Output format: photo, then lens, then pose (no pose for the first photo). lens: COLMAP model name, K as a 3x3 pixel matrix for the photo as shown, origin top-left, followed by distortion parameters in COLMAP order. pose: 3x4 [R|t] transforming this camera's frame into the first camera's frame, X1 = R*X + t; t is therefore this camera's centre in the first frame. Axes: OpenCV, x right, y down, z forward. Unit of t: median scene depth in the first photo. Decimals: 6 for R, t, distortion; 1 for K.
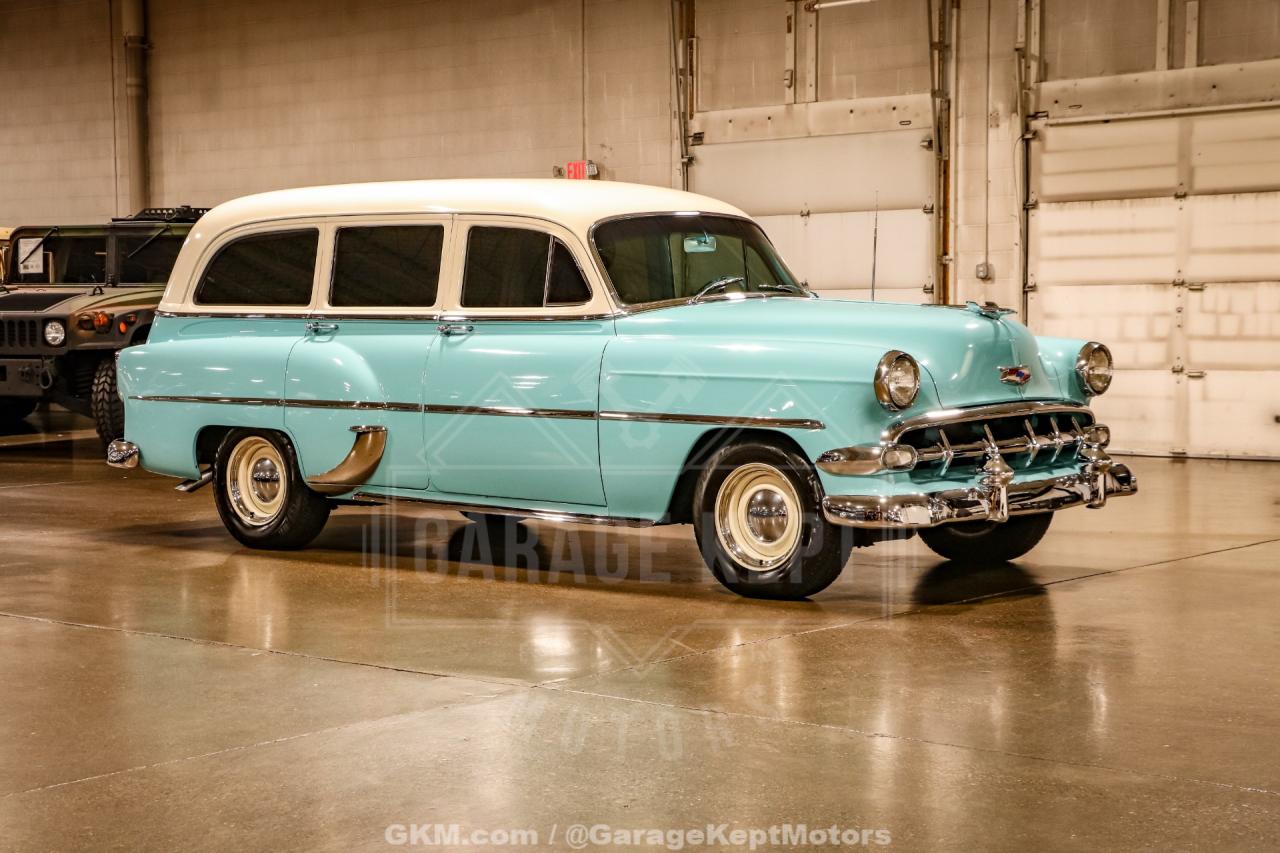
lens RADIAL K [[2491.7, 0, 638.4], [0, 2491.7, 431.4], [0, 0, 1]] dist [0.355845, 0.000000]
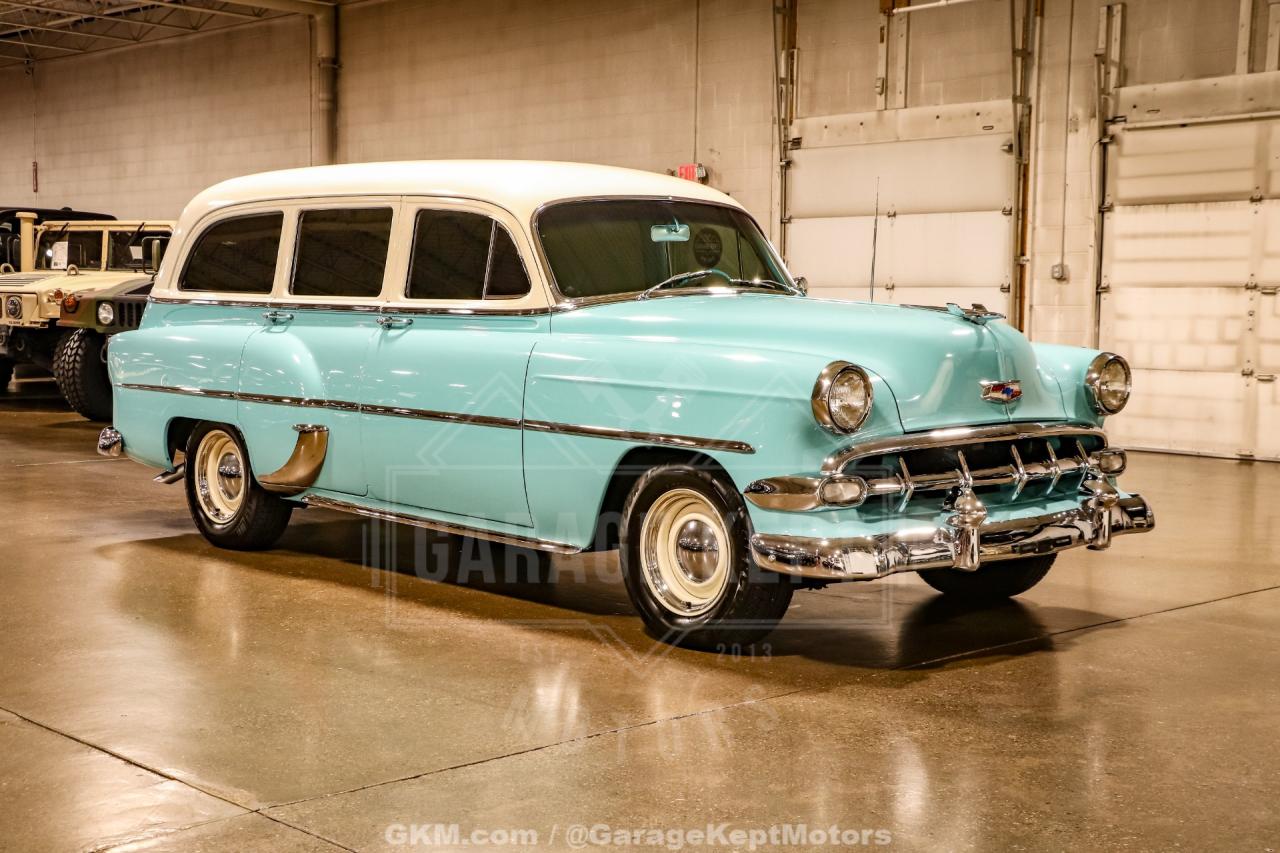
lens RADIAL K [[1872.7, 0, 632.6], [0, 1872.7, 437.8], [0, 0, 1]] dist [0.164189, 0.000000]
pose [[0.992055, 0.027549, -0.122755, 0.063361], [-0.024483, 0.999351, 0.026415, -0.012419], [0.123403, -0.023199, 0.992085, 0.215311]]
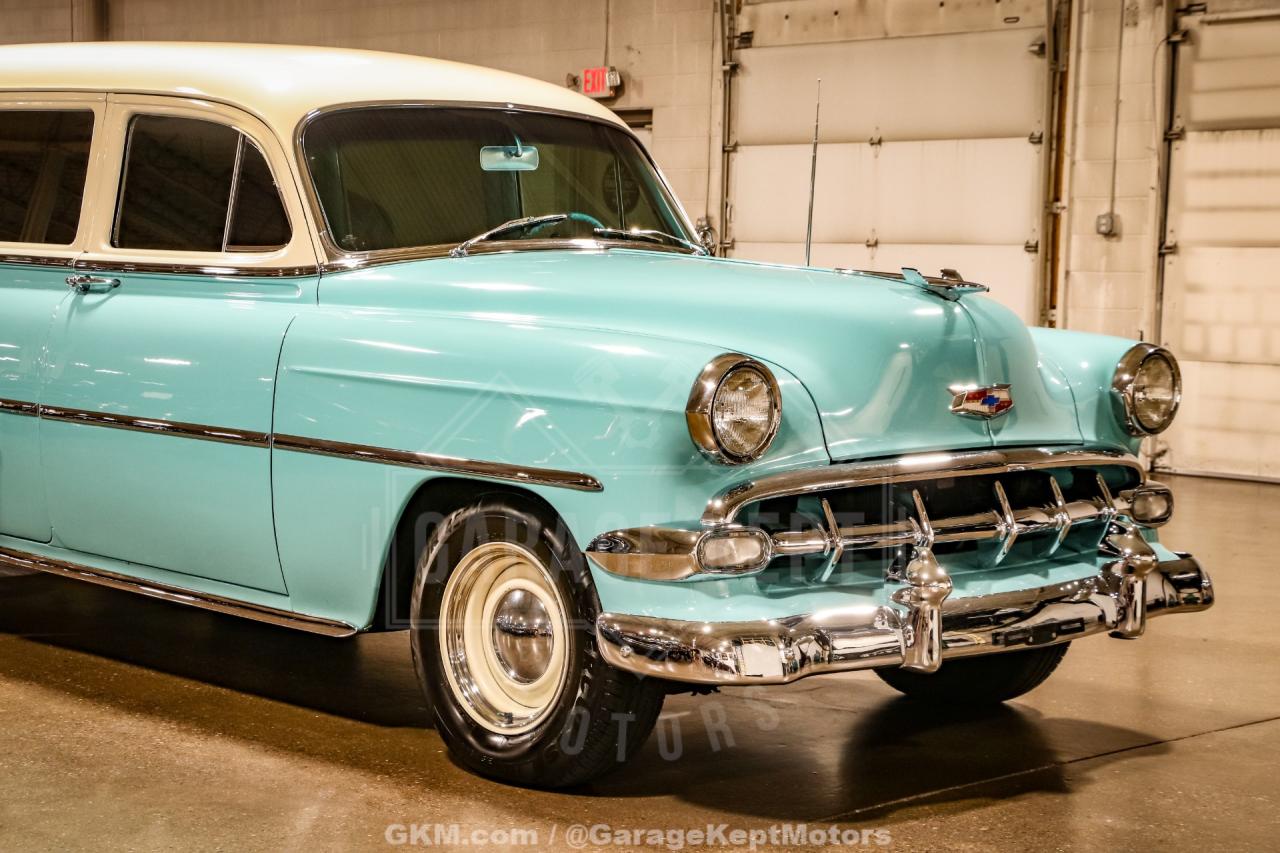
lens RADIAL K [[2491.7, 0, 626.8], [0, 2491.7, 436.0], [0, 0, 1]] dist [0.355845, 0.000000]
pose [[0.994337, 0.038808, -0.098939, 0.076397], [-0.036618, 0.999045, 0.023858, -0.015150], [0.099770, -0.020100, 0.994807, 0.260276]]
